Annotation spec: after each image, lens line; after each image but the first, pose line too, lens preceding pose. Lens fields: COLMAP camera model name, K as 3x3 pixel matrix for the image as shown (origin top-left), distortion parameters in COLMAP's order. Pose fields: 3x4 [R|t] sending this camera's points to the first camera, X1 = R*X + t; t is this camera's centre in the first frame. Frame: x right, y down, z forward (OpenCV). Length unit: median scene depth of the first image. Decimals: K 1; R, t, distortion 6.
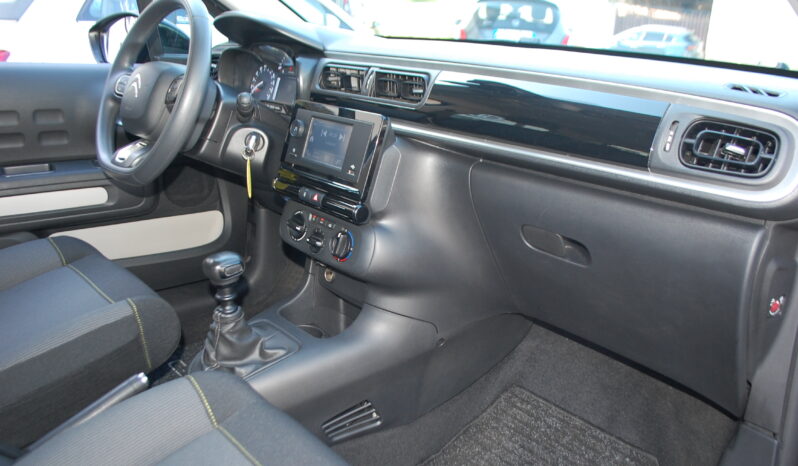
lens RADIAL K [[664.2, 0, 404.0], [0, 664.2, 232.6], [0, 0, 1]] dist [-0.072010, -0.007100]
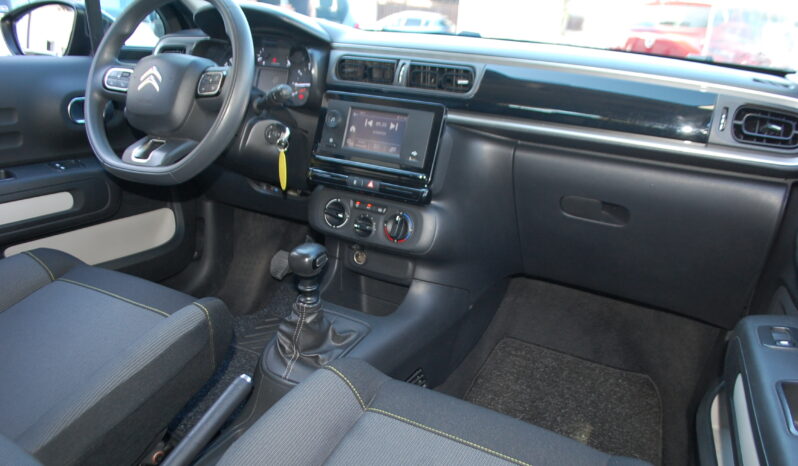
lens RADIAL K [[634.6, 0, 396.3], [0, 634.6, 239.1], [0, 0, 1]] dist [-0.084690, 0.005418]
pose [[0.940728, -0.094029, 0.325868, -0.413745], [0.079180, 0.995138, 0.058568, -0.021476], [-0.329791, -0.029294, 0.943599, 0.031427]]
